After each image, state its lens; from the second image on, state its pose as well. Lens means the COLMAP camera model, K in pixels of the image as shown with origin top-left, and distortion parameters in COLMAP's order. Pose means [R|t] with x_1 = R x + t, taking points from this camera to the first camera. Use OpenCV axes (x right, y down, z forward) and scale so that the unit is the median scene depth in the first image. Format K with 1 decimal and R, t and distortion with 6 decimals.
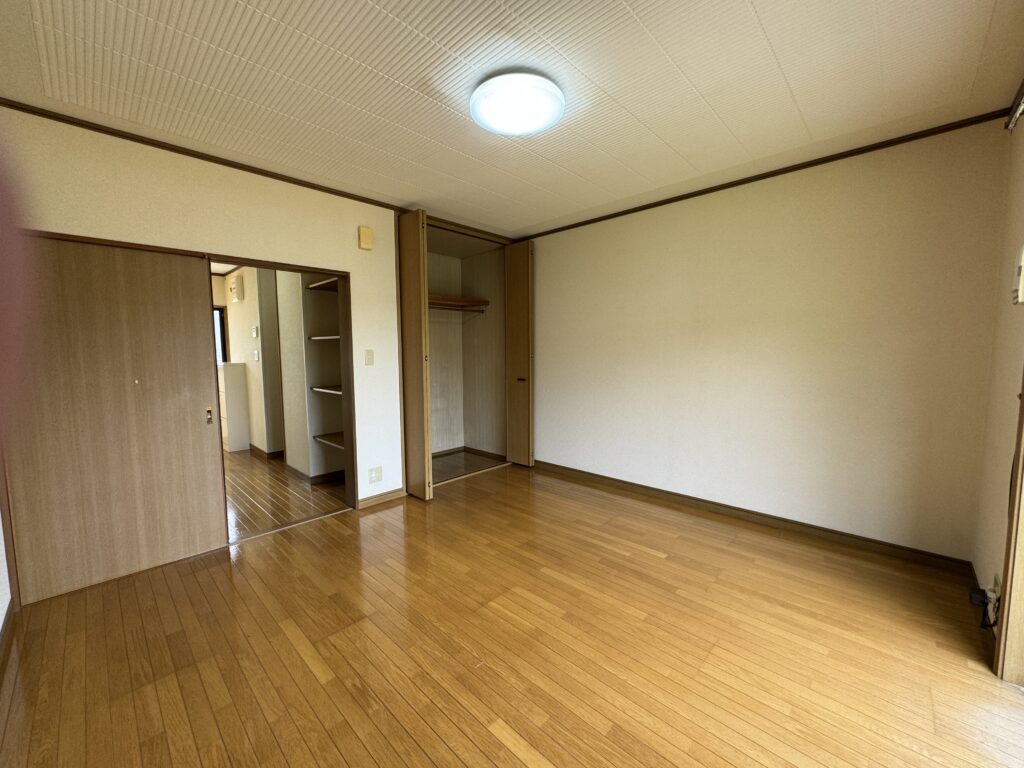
lens RADIAL K [[408.6, 0, 510.6], [0, 408.6, 385.2], [0, 0, 1]] dist [-0.001291, 0.000190]
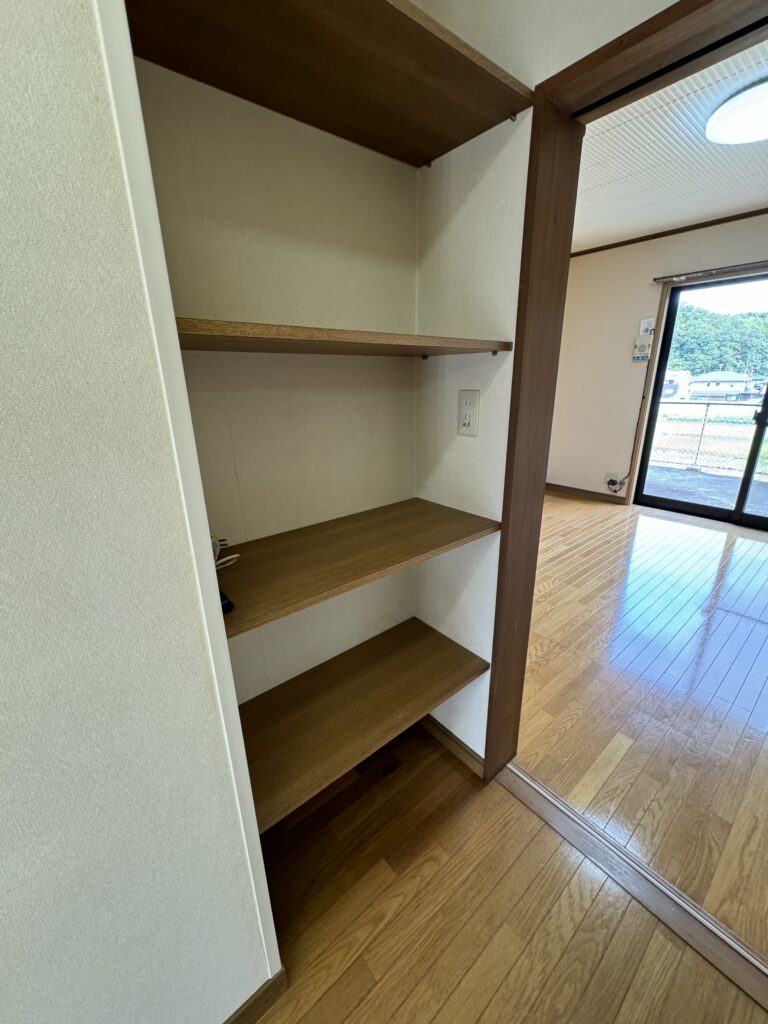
lens RADIAL K [[408.6, 0, 383.5], [0, 408.6, 511.0], [0, 0, 1]] dist [-0.001291, 0.000190]
pose [[0.113101, -0.307599, 0.944770, -0.904262], [0.102062, 0.949438, 0.296901, -0.127502], [-0.988328, 0.062845, 0.138777, 1.291301]]
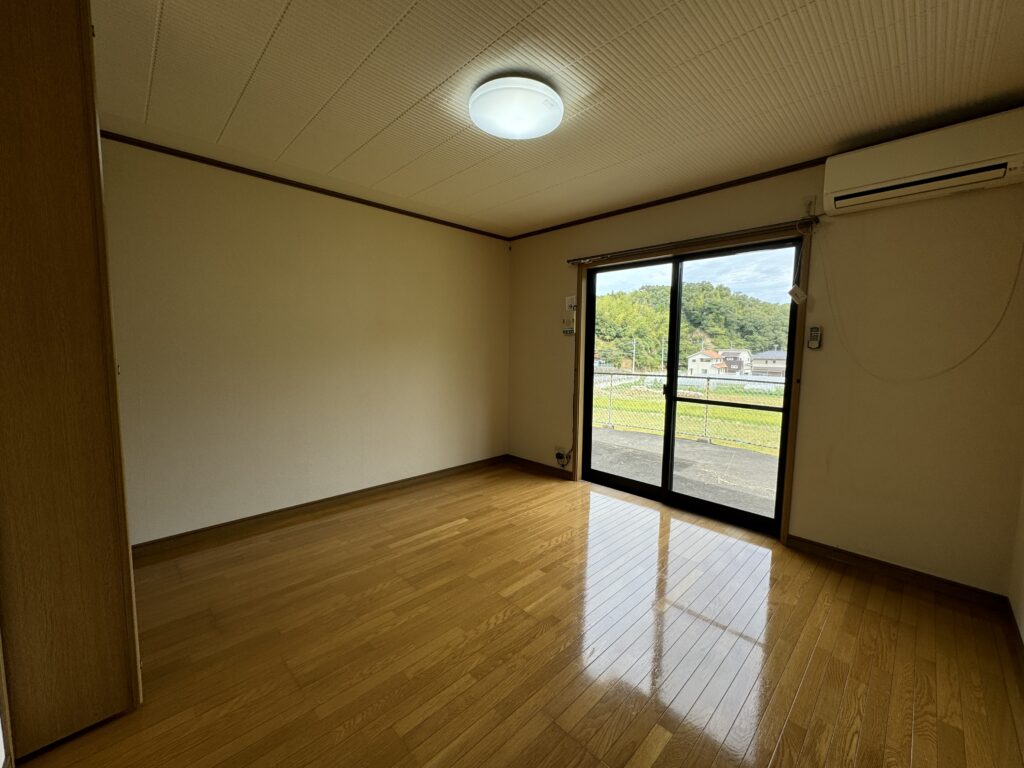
lens RADIAL K [[408.6, 0, 515.6], [0, 408.6, 382.9], [0, 0, 1]] dist [-0.001291, 0.000190]
pose [[0.026149, -0.082295, 0.996265, -0.749410], [0.073502, 0.994066, 0.080184, -0.070719], [-0.996952, 0.071131, 0.032043, 0.726701]]
